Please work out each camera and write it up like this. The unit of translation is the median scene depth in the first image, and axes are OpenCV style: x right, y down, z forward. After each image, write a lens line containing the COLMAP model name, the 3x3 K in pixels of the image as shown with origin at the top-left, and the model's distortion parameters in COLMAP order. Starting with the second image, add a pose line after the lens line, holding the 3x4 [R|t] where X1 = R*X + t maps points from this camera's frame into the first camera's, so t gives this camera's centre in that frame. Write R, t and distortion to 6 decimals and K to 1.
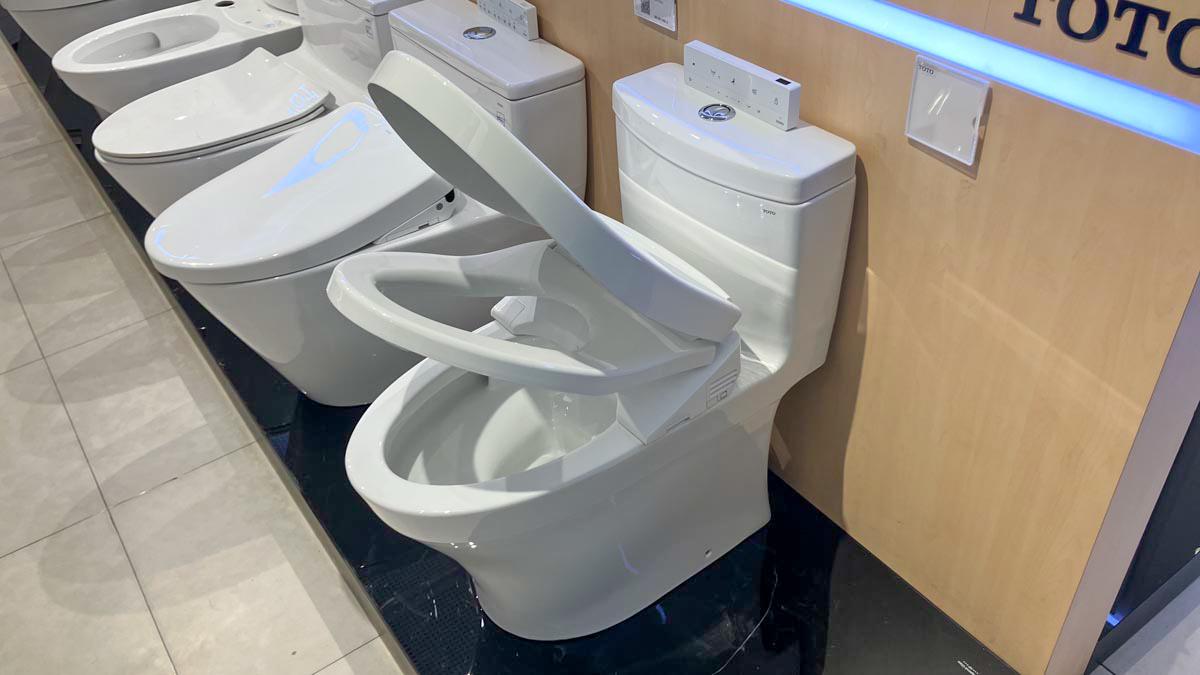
lens RADIAL K [[992.8, 0, 593.6], [0, 992.8, 330.7], [0, 0, 1]] dist [-0.006764, 0.023927]
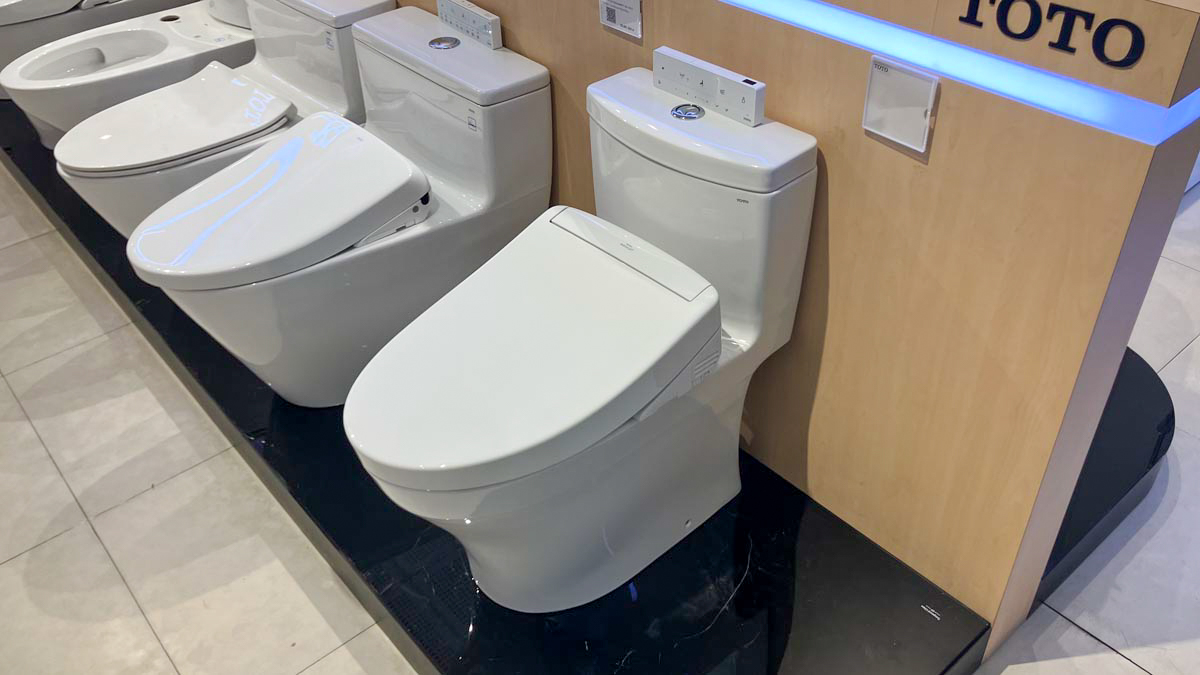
lens RADIAL K [[990.8, 0, 598.3], [0, 990.8, 329.2], [0, 0, 1]] dist [0.000955, 0.012466]
pose [[0.995519, -0.040705, 0.085348, -0.057189], [0.041524, 0.999107, -0.007845, 0.017121], [-0.084953, 0.011354, 0.996320, -0.053977]]
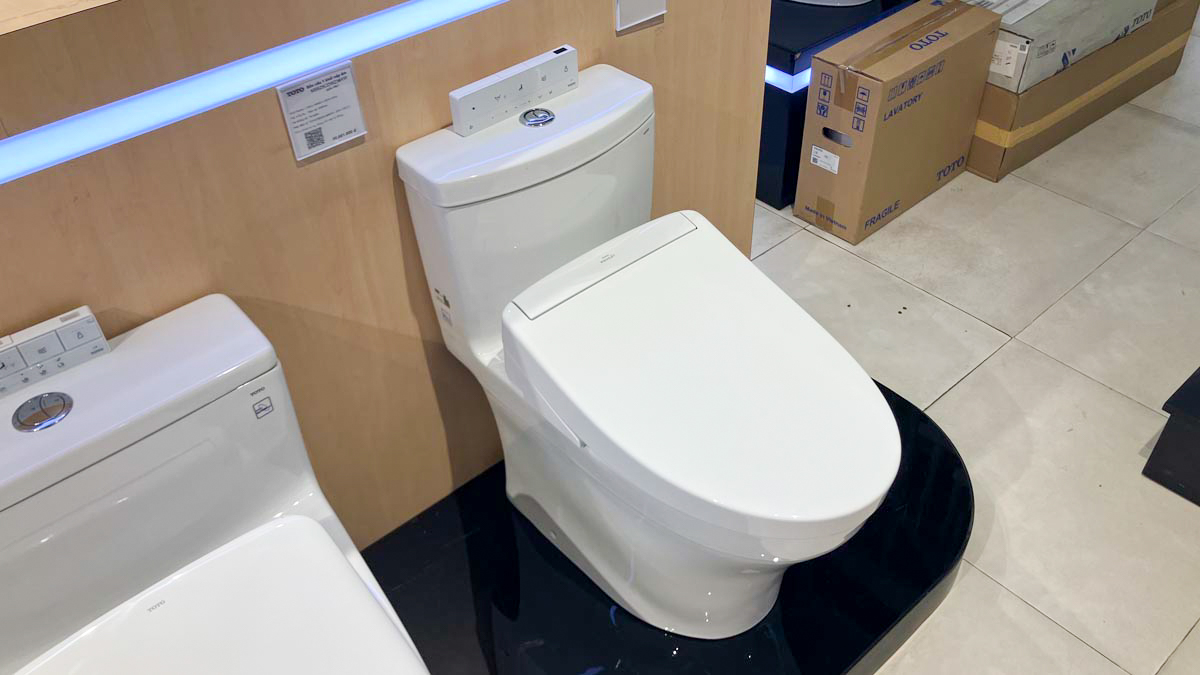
lens RADIAL K [[992.8, 0, 593.6], [0, 992.8, 330.7], [0, 0, 1]] dist [-0.006764, 0.023927]
pose [[-0.102920, -0.598271, 0.794656, -0.610721], [0.648489, 0.565416, 0.509673, -0.431263], [-0.754234, 0.567782, 0.329780, 0.552345]]
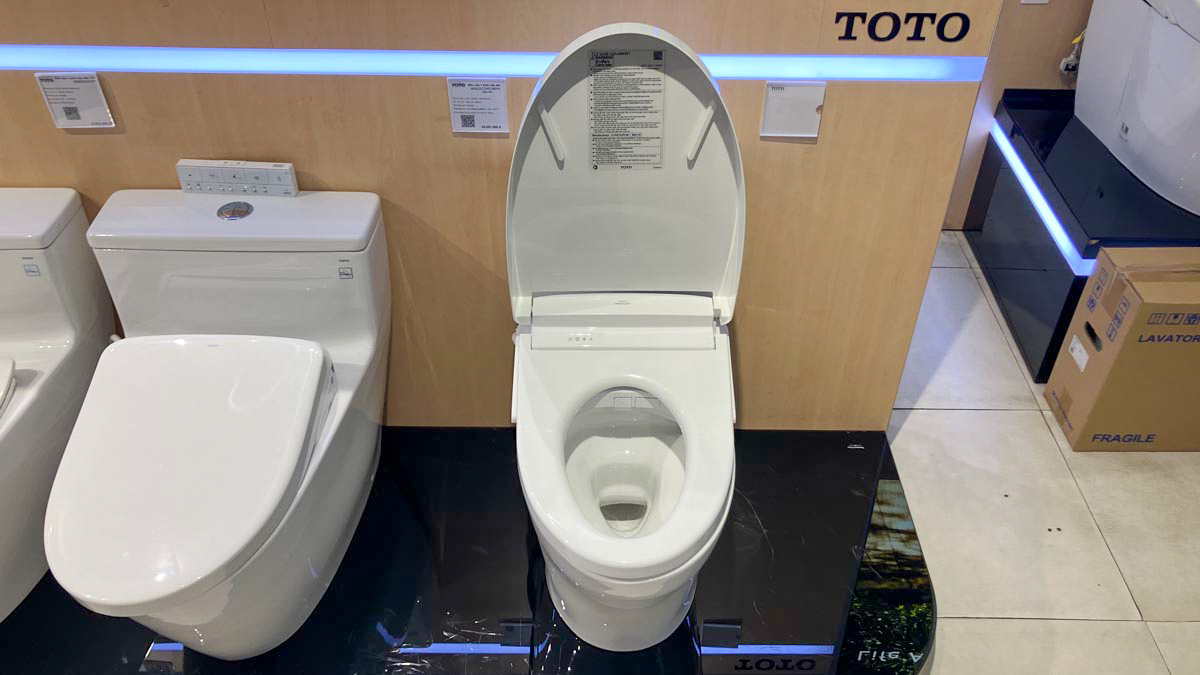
lens RADIAL K [[979.5, 0, 602.7], [0, 979.5, 314.9], [0, 0, 1]] dist [0.011496, -0.002830]
pose [[0.585929, -0.457726, 0.668711, -0.605098], [0.470337, 0.864073, 0.179336, -0.225529], [-0.659902, 0.209441, 0.721571, 0.115616]]
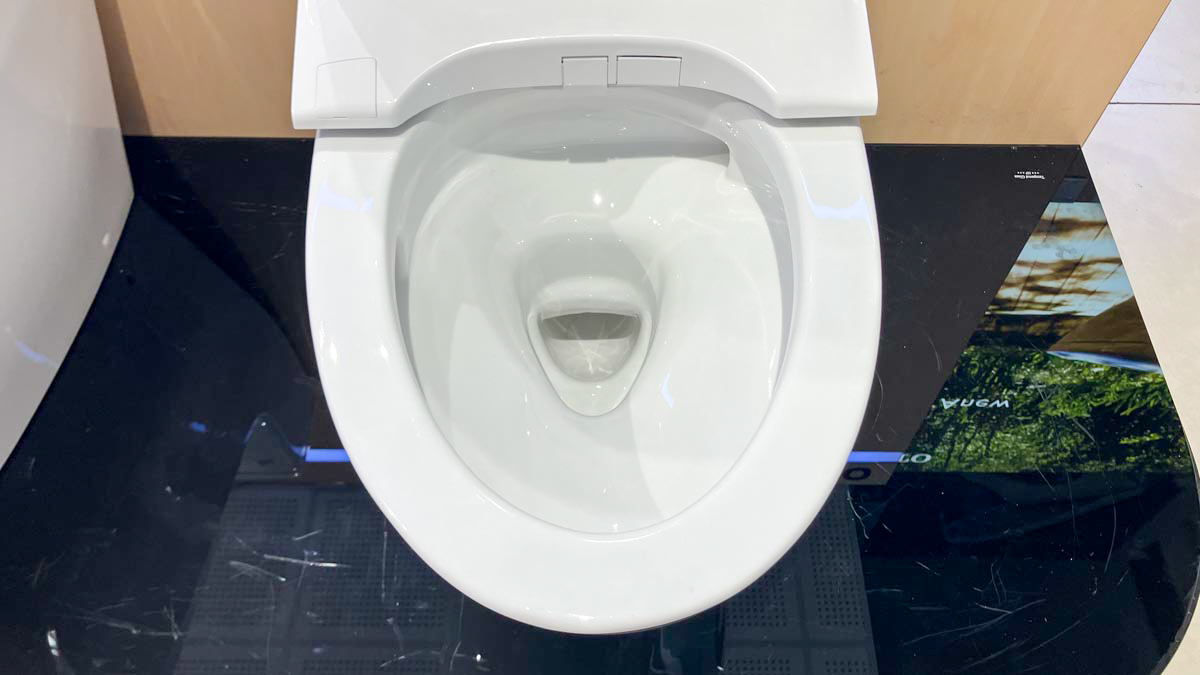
lens RADIAL K [[1001.7, 0, 600.0], [0, 1001.7, 337.5], [0, 0, 1]] dist [0.003157, 0.004522]
pose [[0.575750, -0.650356, 0.495528, -0.256795], [0.464065, 0.758909, 0.456837, -0.077408], [-0.673168, -0.033067, 0.738750, 0.504423]]
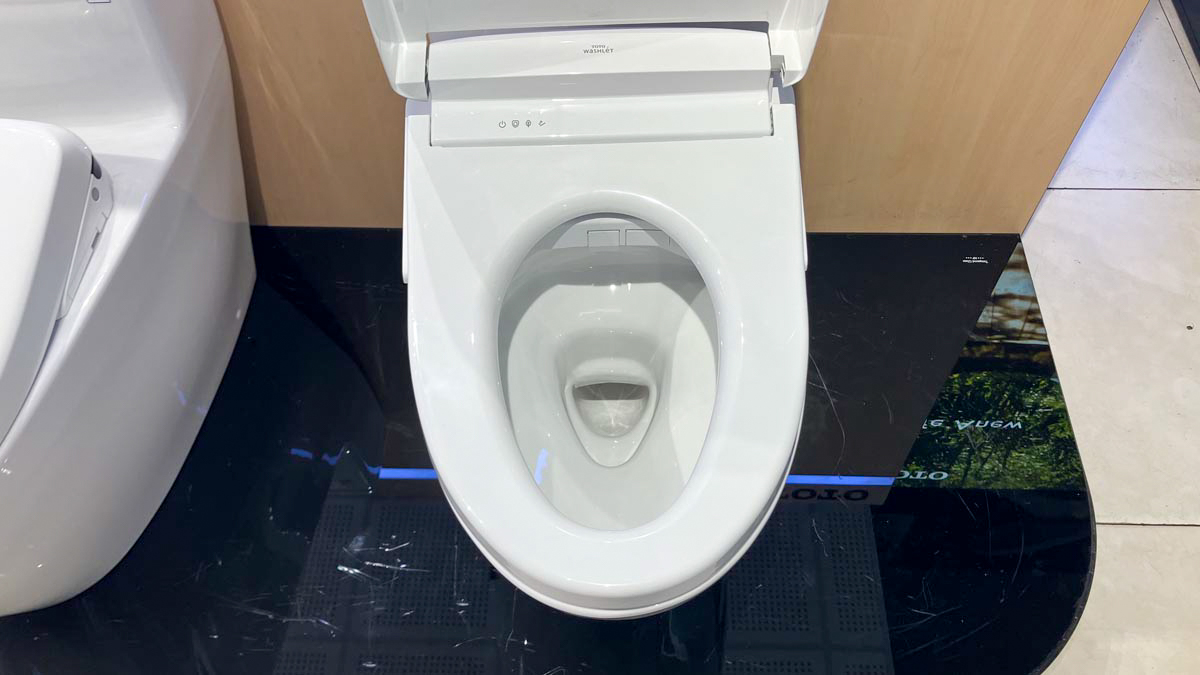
lens RADIAL K [[990.8, 0, 598.3], [0, 990.8, 329.2], [0, 0, 1]] dist [0.000955, 0.012466]
pose [[0.600882, -0.639346, 0.479768, -0.298846], [0.479326, 0.768522, 0.423816, -0.164928], [-0.639678, -0.024698, 0.768246, 0.387312]]
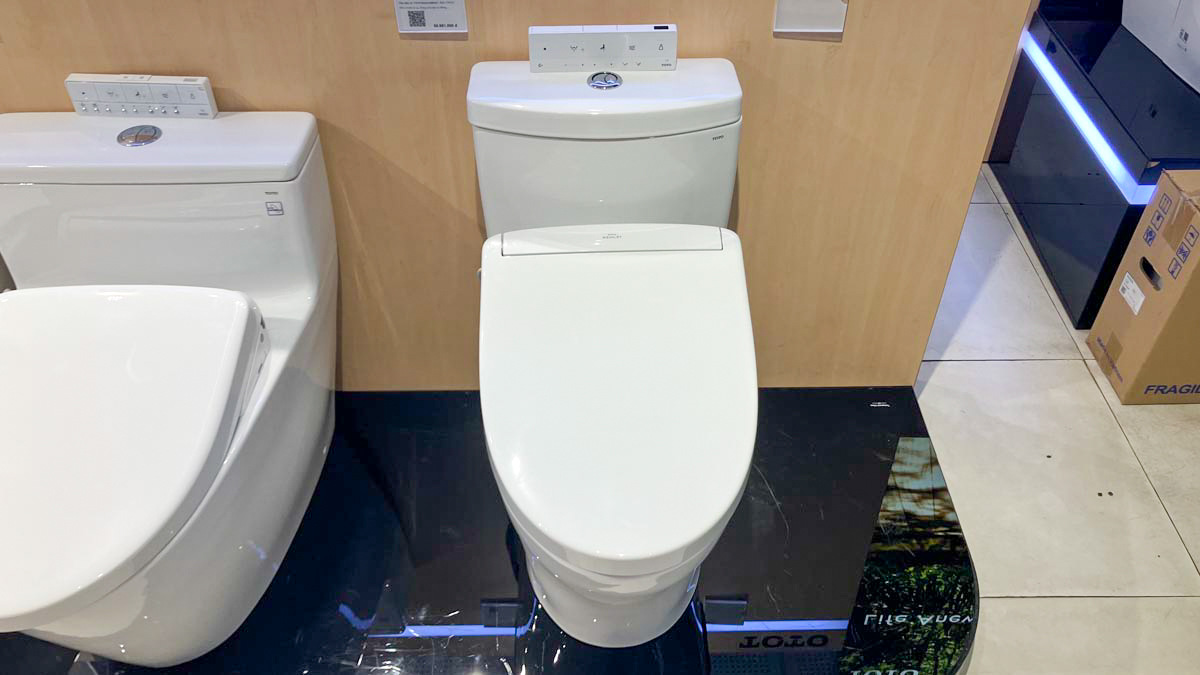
lens RADIAL K [[982.1, 0, 600.0], [0, 982.1, 337.5], [0, 0, 1]] dist [0.003395, 0.004427]
pose [[0.573824, -0.509466, 0.641226, -0.505023], [0.484120, 0.842526, 0.236171, -0.179273], [-0.660571, 0.174910, 0.730105, 0.227476]]
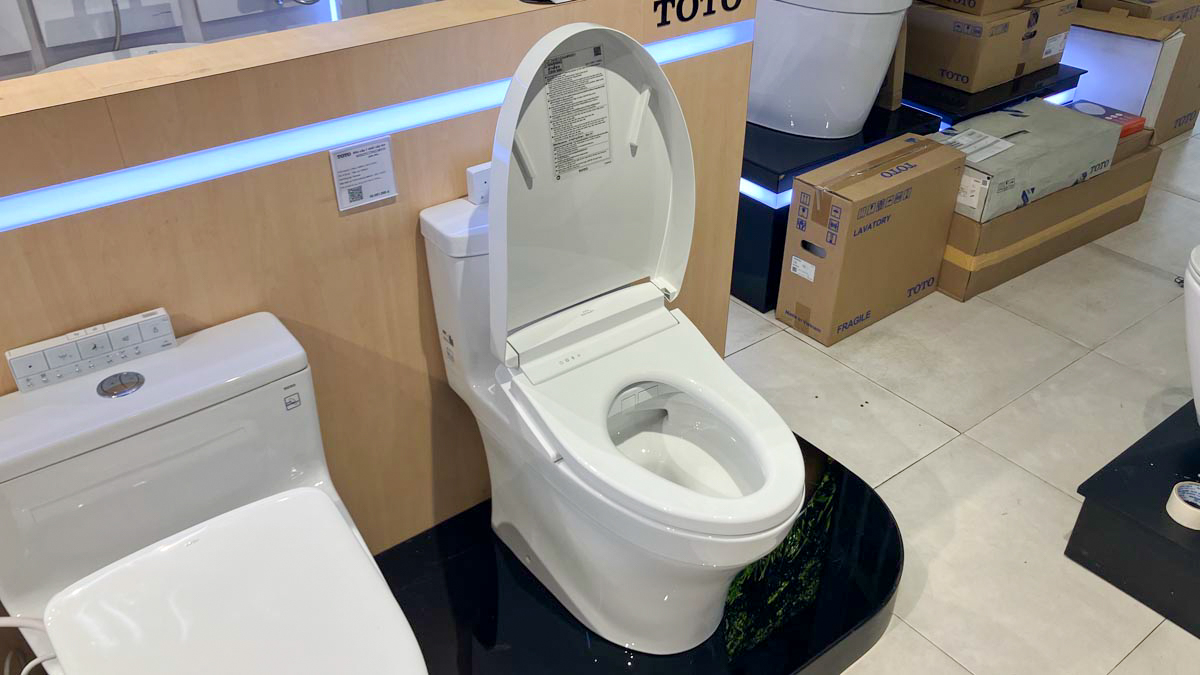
lens RADIAL K [[982.4, 0, 580.8], [0, 982.4, 344.6], [0, 0, 1]] dist [0.006833, -0.007064]
pose [[-0.032402, -0.504124, 0.863023, -0.774935], [0.622747, 0.665196, 0.411947, -0.424279], [-0.781752, 0.550793, 0.292388, 0.518485]]
